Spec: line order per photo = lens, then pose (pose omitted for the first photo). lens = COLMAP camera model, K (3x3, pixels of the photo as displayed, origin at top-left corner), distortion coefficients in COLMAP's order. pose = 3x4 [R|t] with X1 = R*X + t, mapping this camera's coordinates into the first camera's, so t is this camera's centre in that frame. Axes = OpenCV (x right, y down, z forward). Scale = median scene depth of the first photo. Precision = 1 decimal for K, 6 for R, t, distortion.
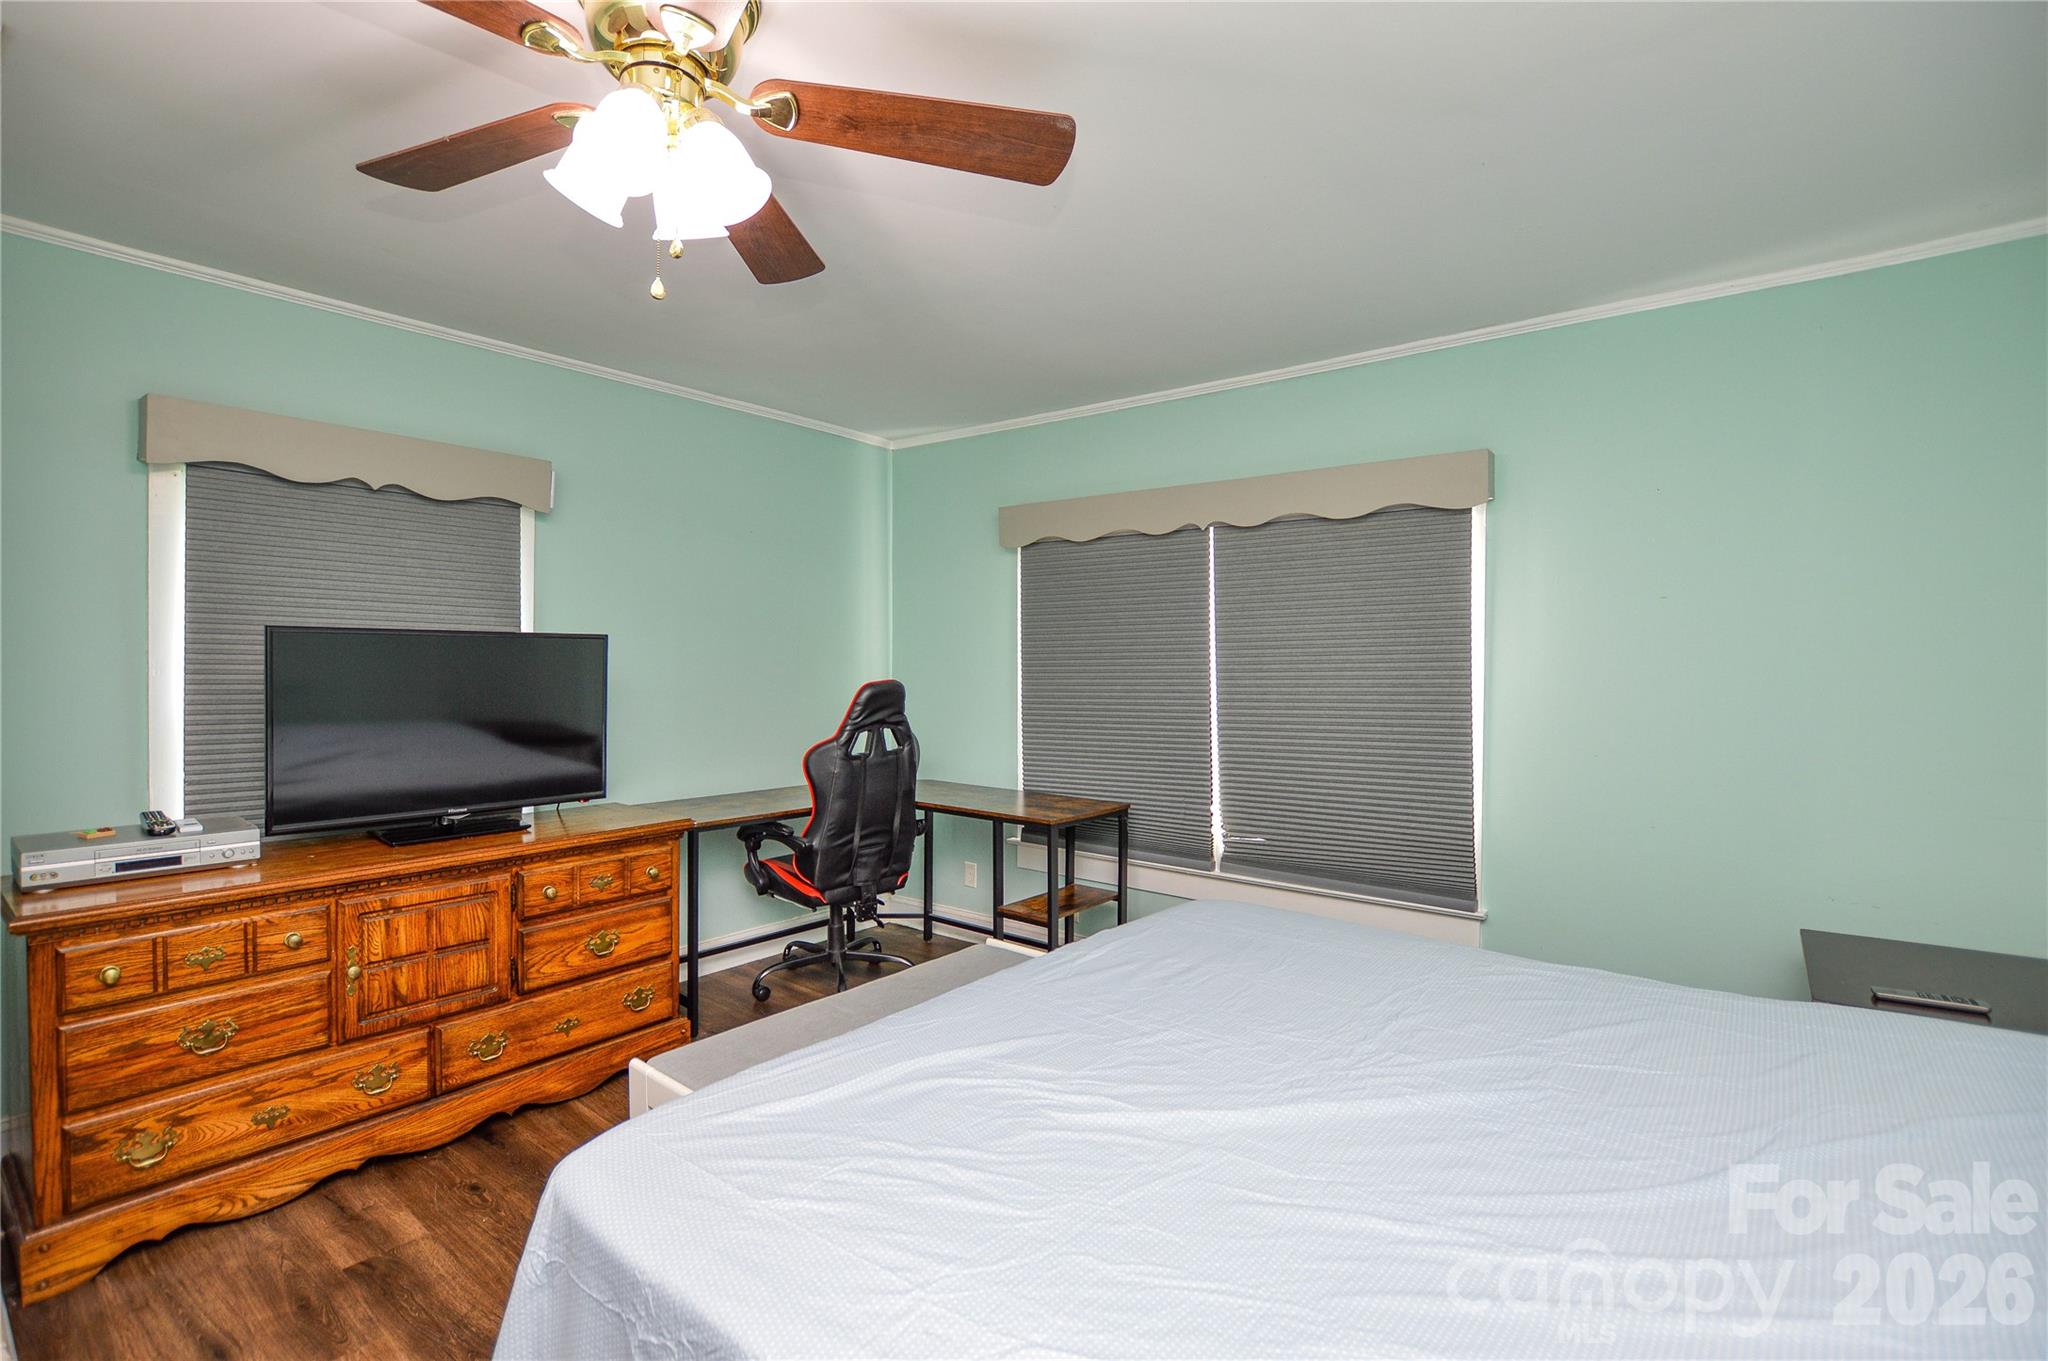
lens RADIAL K [[864.8, 0, 1016.8], [0, 864.8, 663.7], [0, 0, 1]] dist [-0.026650, 0.000140]
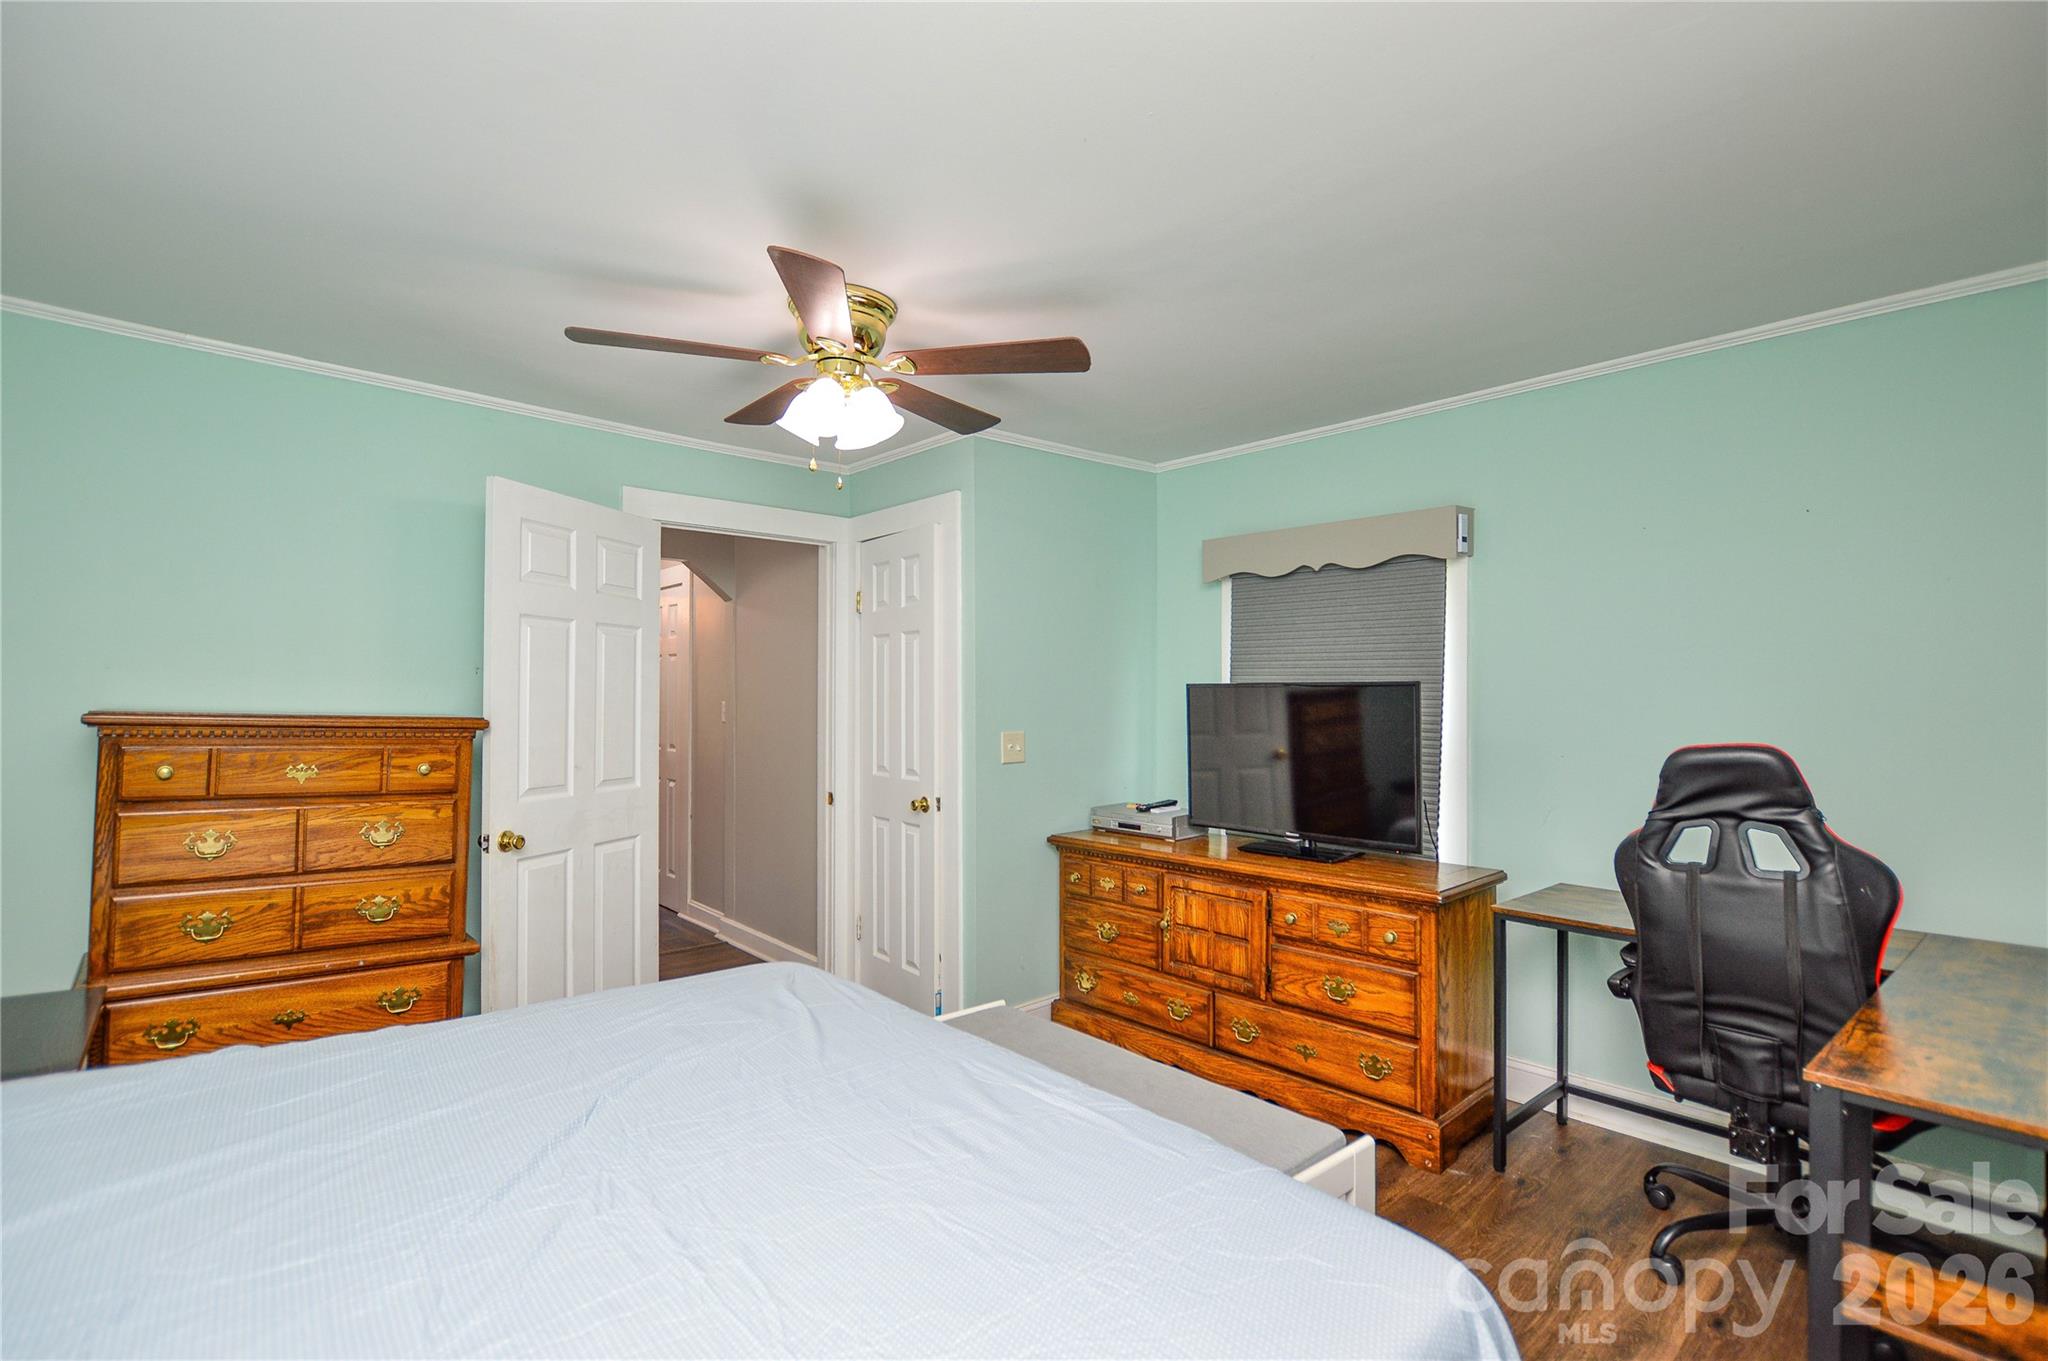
lens RADIAL K [[911.5, 0, 1021.6], [0, 911.5, 678.3], [0, 0, 1]] dist [-0.028516, 0.000673]
pose [[-0.120879, -0.031524, -0.992167, 0.665387], [-0.008272, 0.999493, -0.030749, -0.002365], [0.992633, 0.004490, -0.121079, 0.804665]]
